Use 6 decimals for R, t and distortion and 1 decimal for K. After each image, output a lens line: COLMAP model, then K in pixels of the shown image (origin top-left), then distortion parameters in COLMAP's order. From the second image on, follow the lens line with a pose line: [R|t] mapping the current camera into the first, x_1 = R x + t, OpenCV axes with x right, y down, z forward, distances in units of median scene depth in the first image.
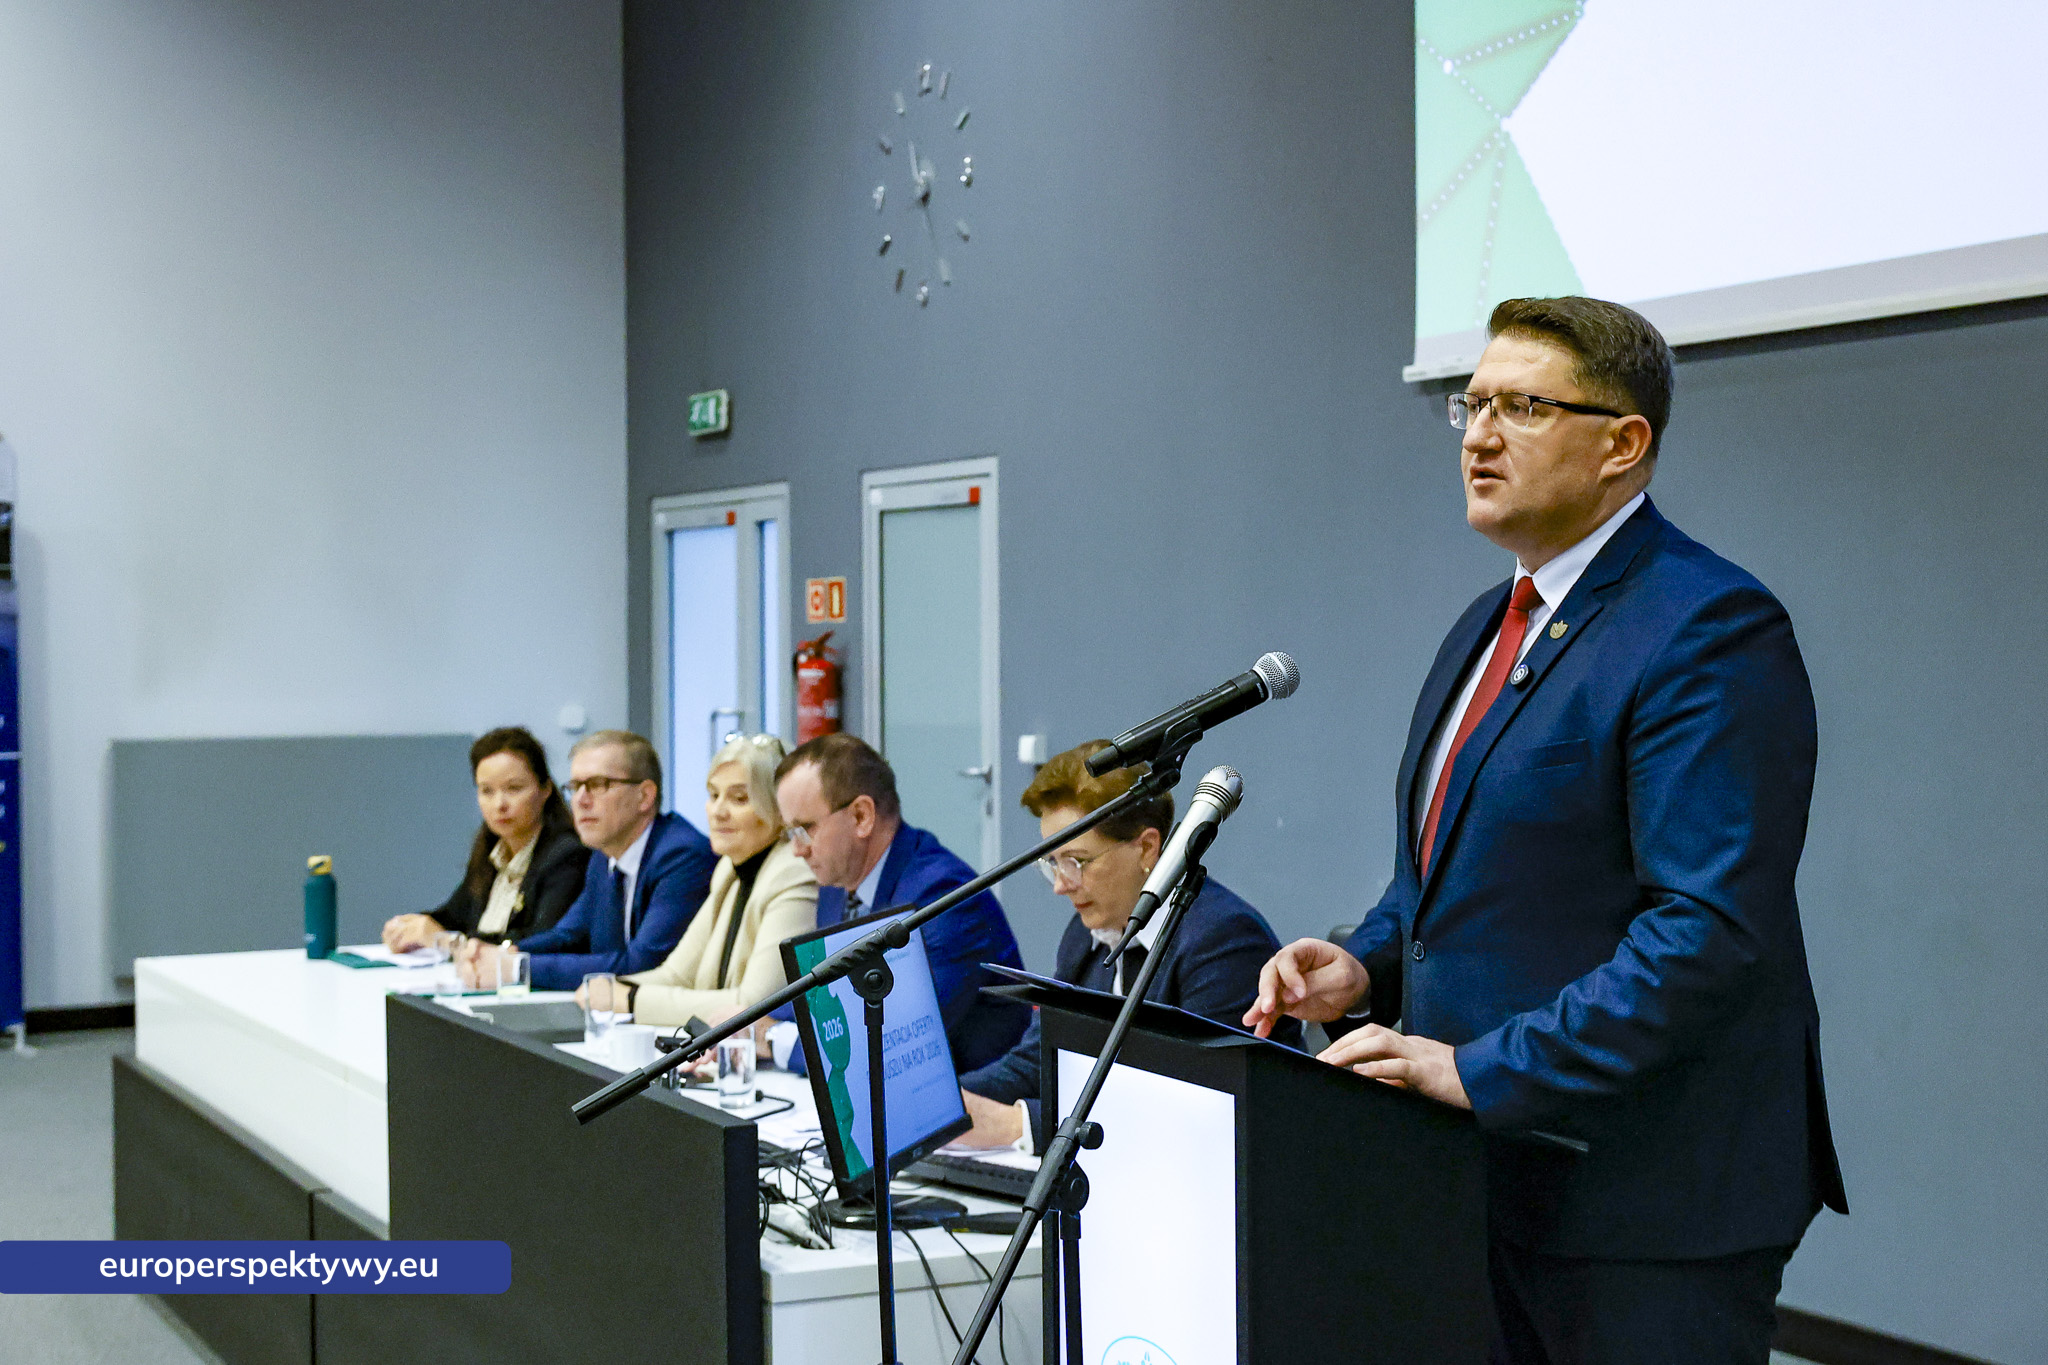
lens RADIAL K [[3028.7, 0, 1024.0], [0, 3028.7, 682.5], [0, 0, 1]] dist [0.020204, -0.073038]
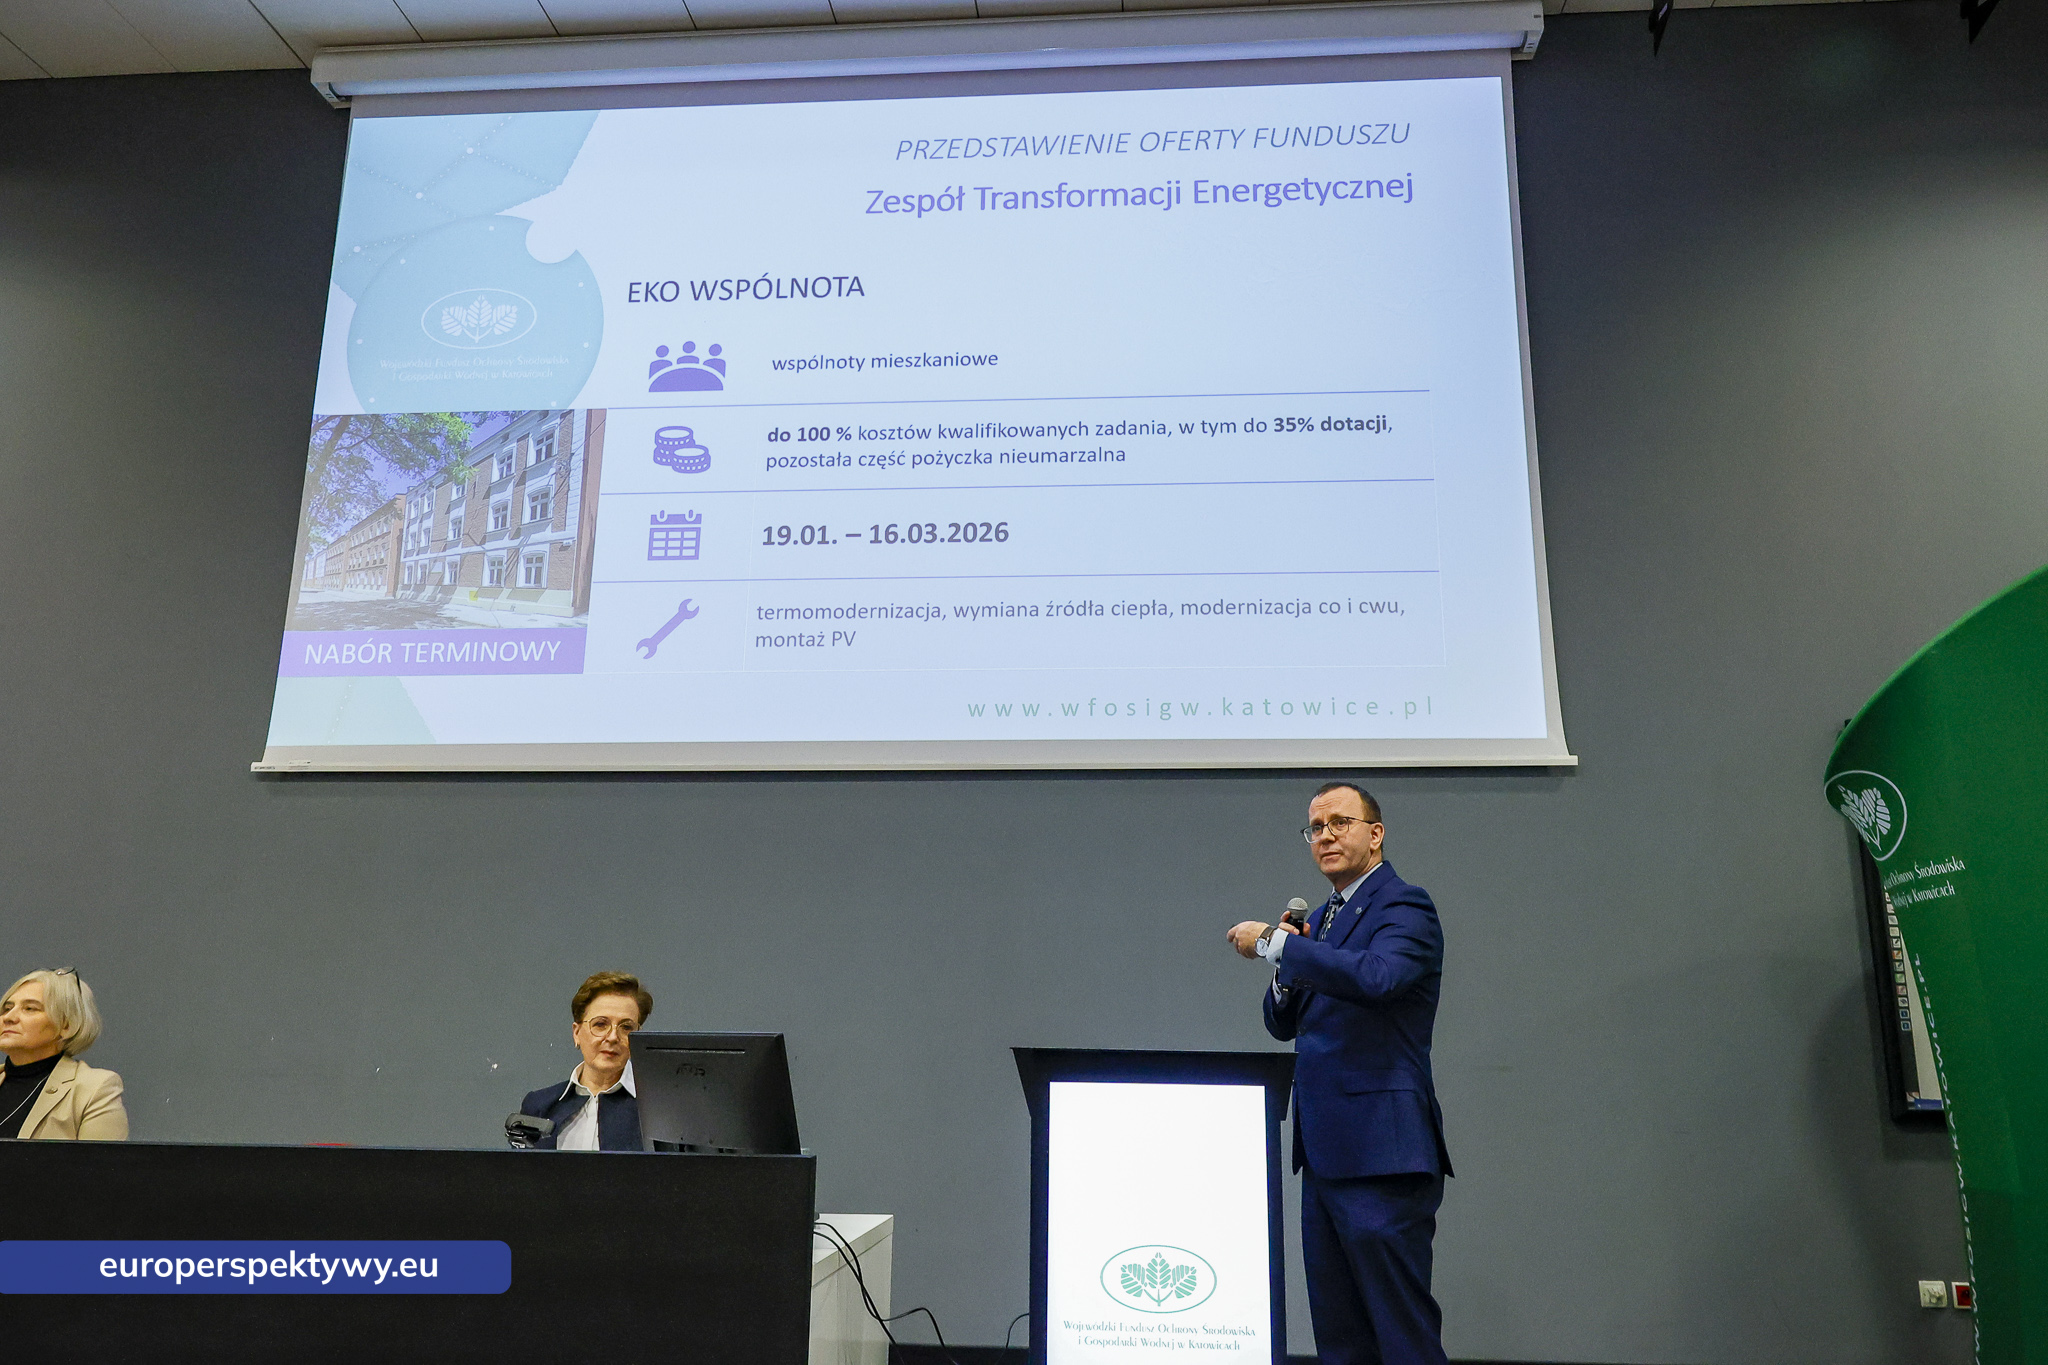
lens RADIAL K [[1501.0, 0, 1024.0], [0, 1501.0, 682.5], [0, 0, 1]] dist [-0.000430, 0.000944]
pose [[0.524832, 0.210843, 0.824679, -0.325439], [-0.003202, 0.969319, -0.245785, 0.049028], [-0.851200, 0.126356, 0.509405, 0.247501]]
